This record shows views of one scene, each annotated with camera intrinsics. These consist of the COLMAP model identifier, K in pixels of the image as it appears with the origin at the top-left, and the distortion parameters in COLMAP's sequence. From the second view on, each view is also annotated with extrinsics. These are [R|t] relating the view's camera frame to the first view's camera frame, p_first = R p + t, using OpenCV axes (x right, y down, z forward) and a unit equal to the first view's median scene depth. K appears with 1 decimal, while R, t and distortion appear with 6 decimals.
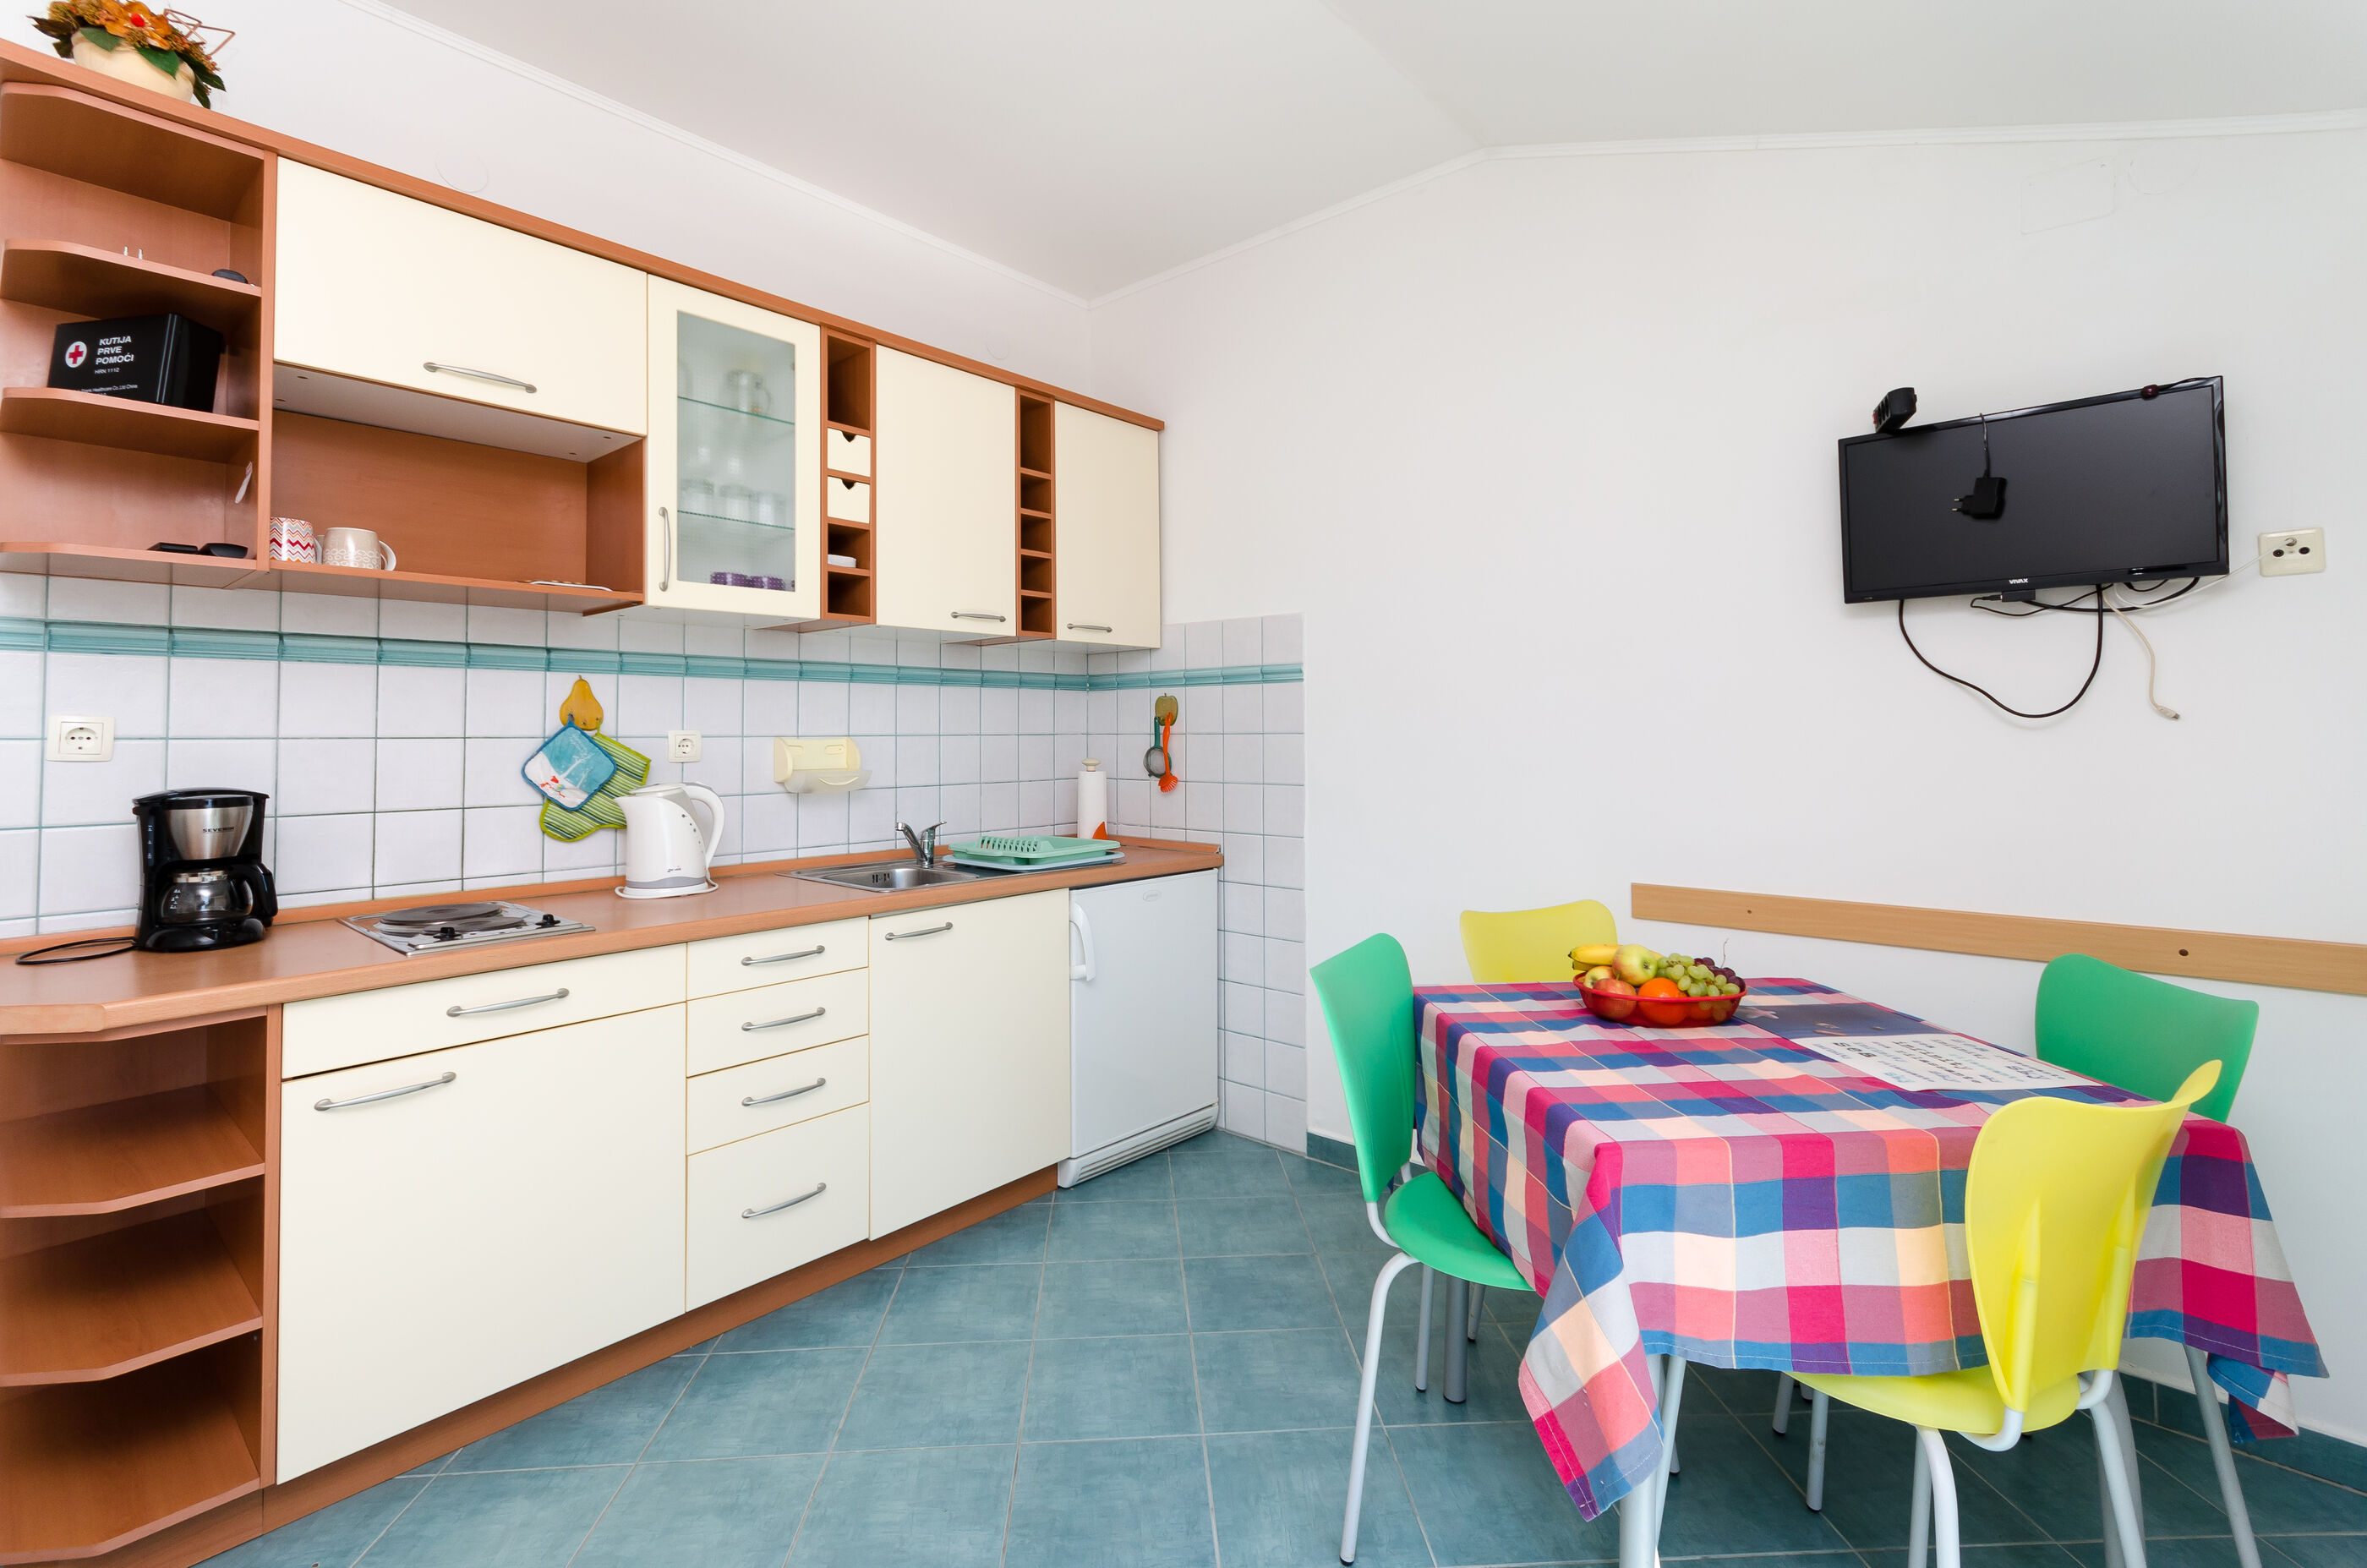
lens RADIAL K [[1057.0, 0, 1181.5], [0, 1057.0, 703.1], [0, 0, 1]] dist [0.014316, -0.000333]
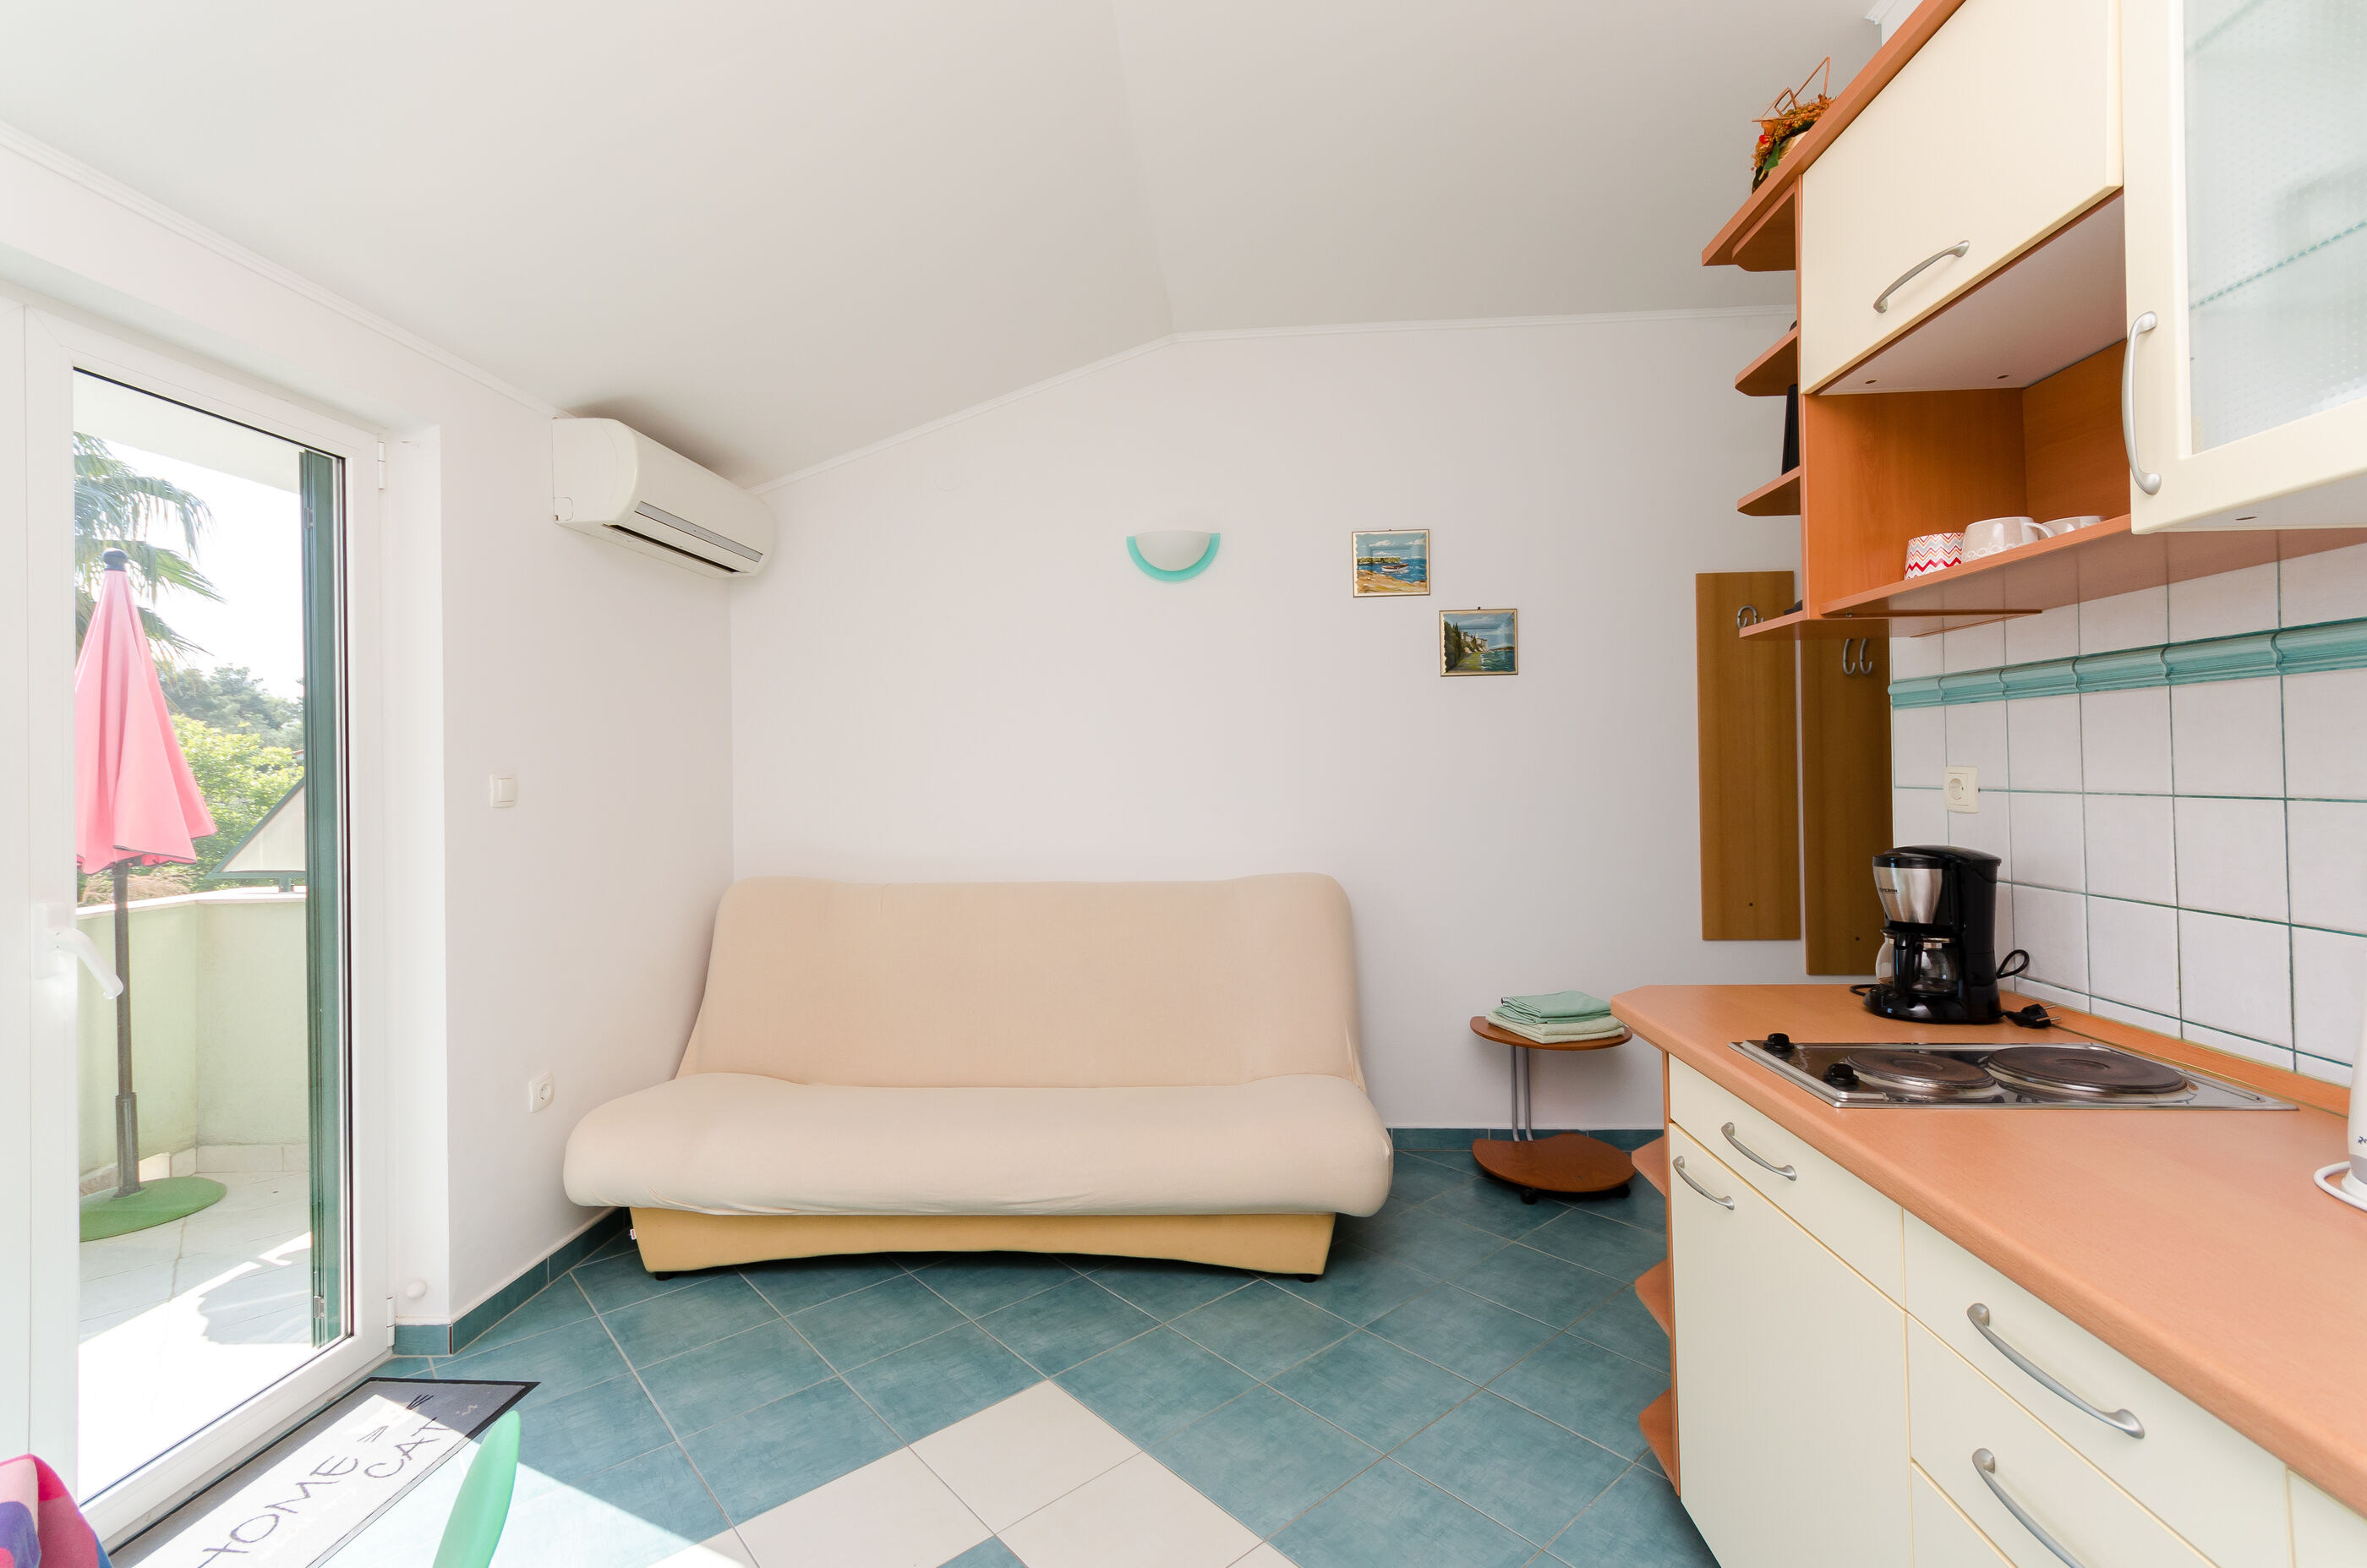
lens RADIAL K [[1057.0, 0, 1180.2], [0, 1057.0, 756.4], [0, 0, 1]] dist [0.014316, -0.000333]
pose [[-0.798059, 0.009683, -0.602501, 0.121187], [0.034138, 0.998992, -0.029164, 0.005943], [0.601611, -0.043842, -0.797585, 1.072263]]
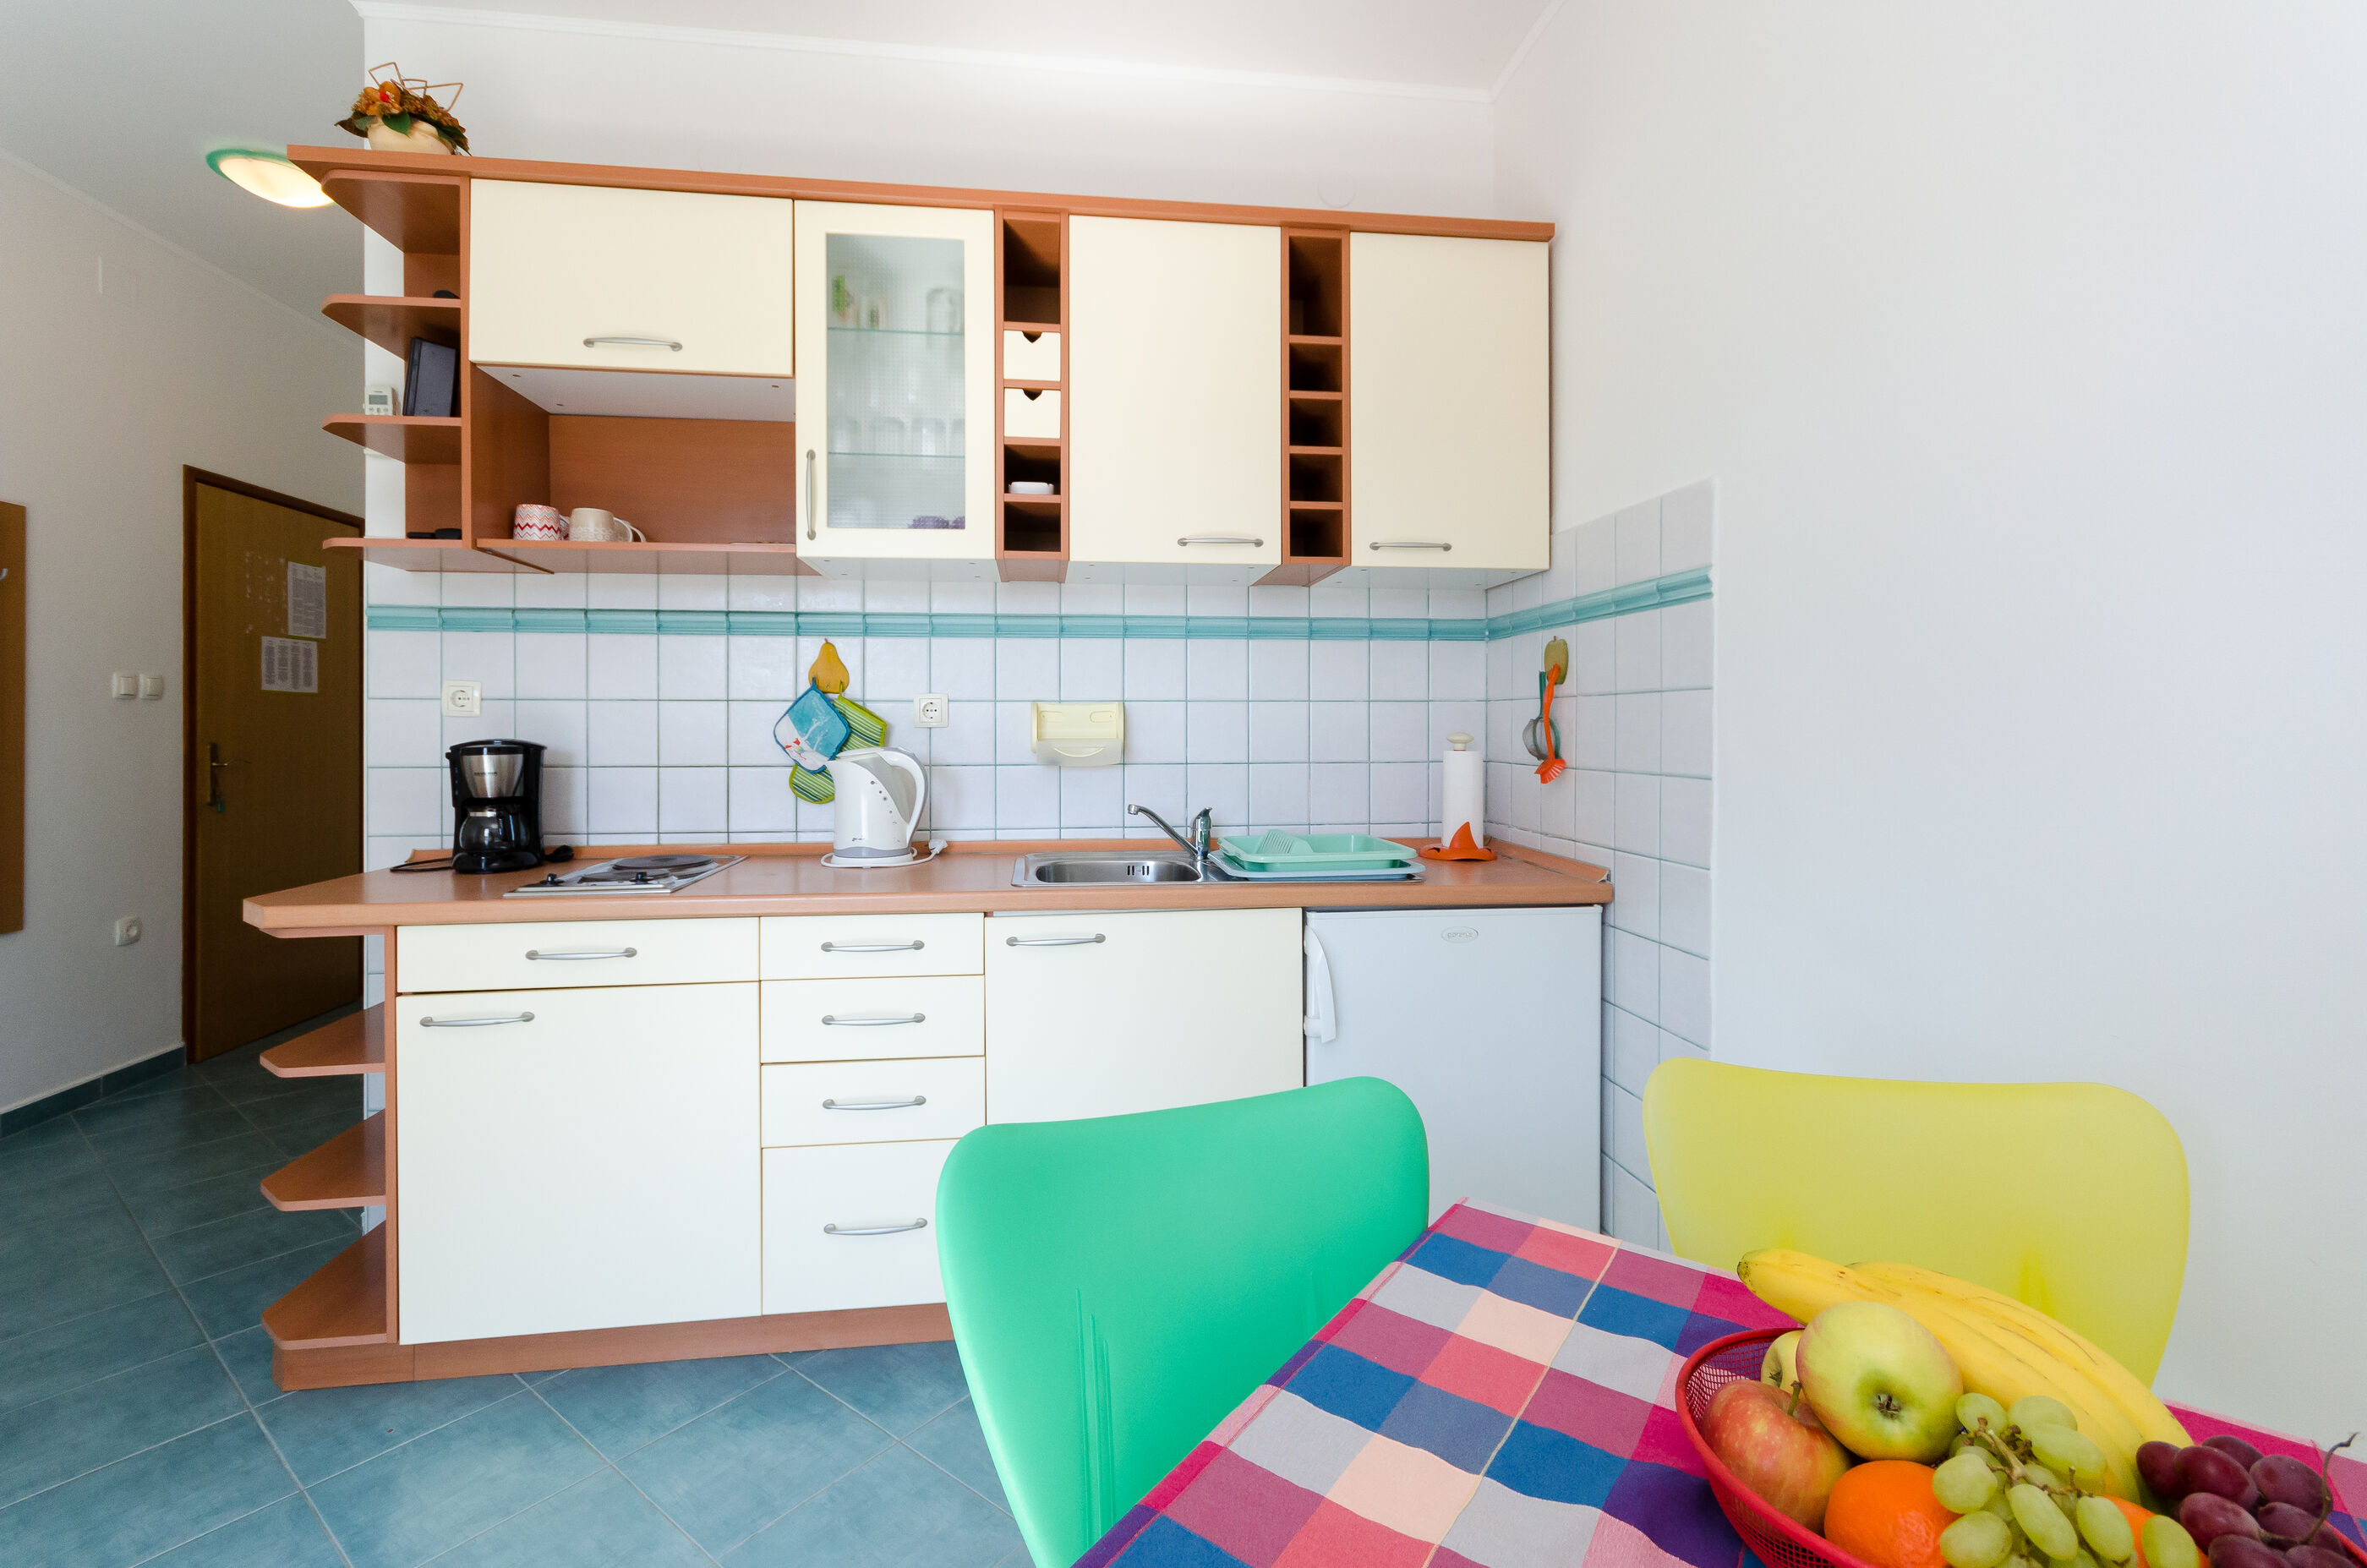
lens RADIAL K [[1057.0, 0, 1206.3], [0, 1057.0, 730.2], [0, 0, 1]] dist [0.014316, -0.000333]
pose [[0.753987, 0.006254, -0.656860, 0.373723], [0.017287, 0.999419, 0.029359, 0.038662], [0.656662, -0.033491, 0.753441, 0.499984]]
